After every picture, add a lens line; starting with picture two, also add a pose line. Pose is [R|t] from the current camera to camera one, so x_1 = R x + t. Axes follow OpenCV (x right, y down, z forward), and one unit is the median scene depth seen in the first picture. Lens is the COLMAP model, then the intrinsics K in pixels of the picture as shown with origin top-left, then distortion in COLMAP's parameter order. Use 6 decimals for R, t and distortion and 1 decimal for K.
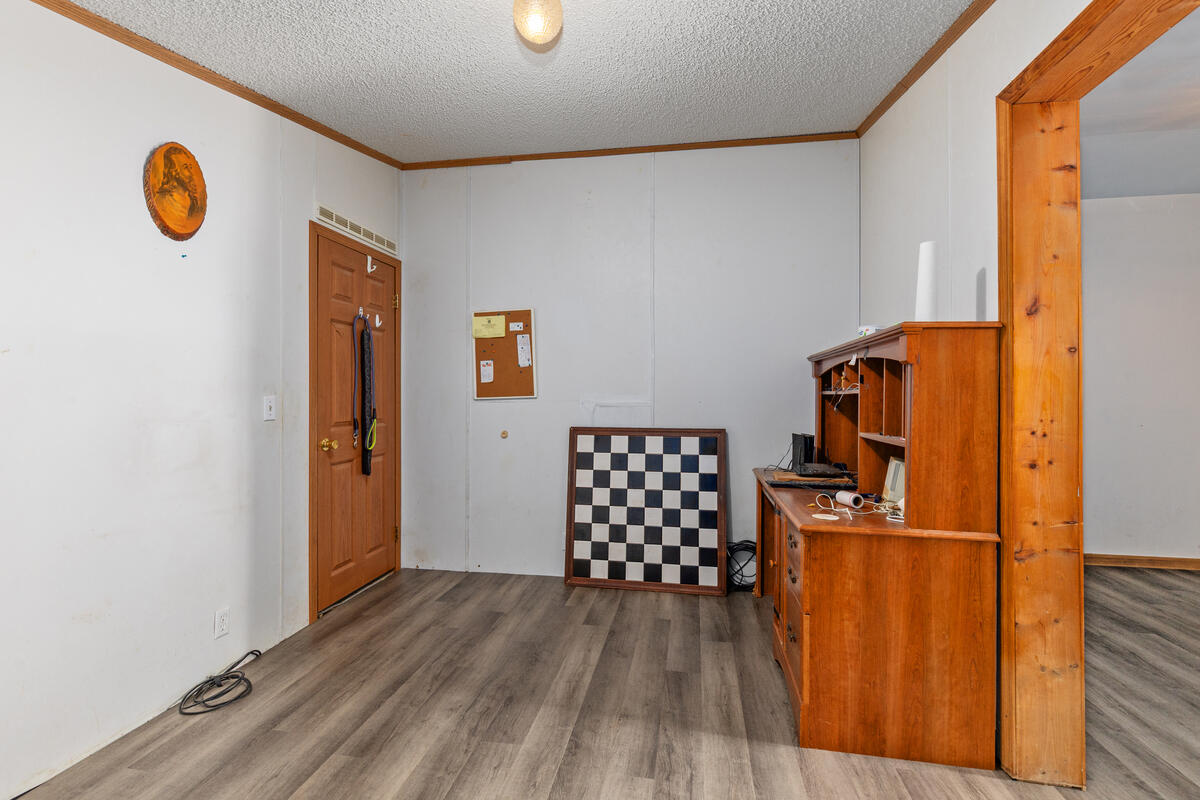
lens RADIAL K [[547.8, 0, 601.4], [0, 547.8, 397.2], [0, 0, 1]] dist [0.001387, 0.000808]
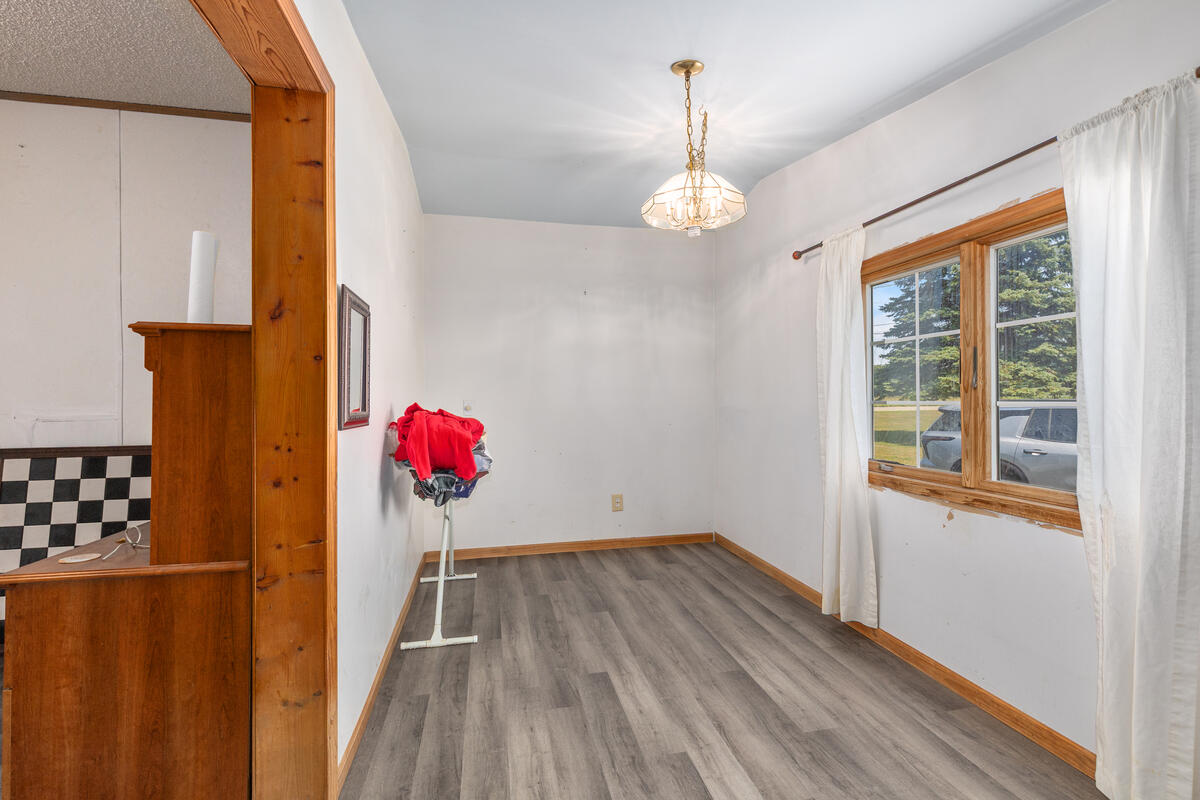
lens RADIAL K [[547.8, 0, 601.4], [0, 547.8, 397.2], [0, 0, 1]] dist [0.001387, 0.000808]
pose [[0.930229, -0.014915, 0.366677, 0.919634], [0.014016, 0.999889, 0.005114, -0.015993], [-0.366713, 0.000382, 0.930334, -0.050123]]
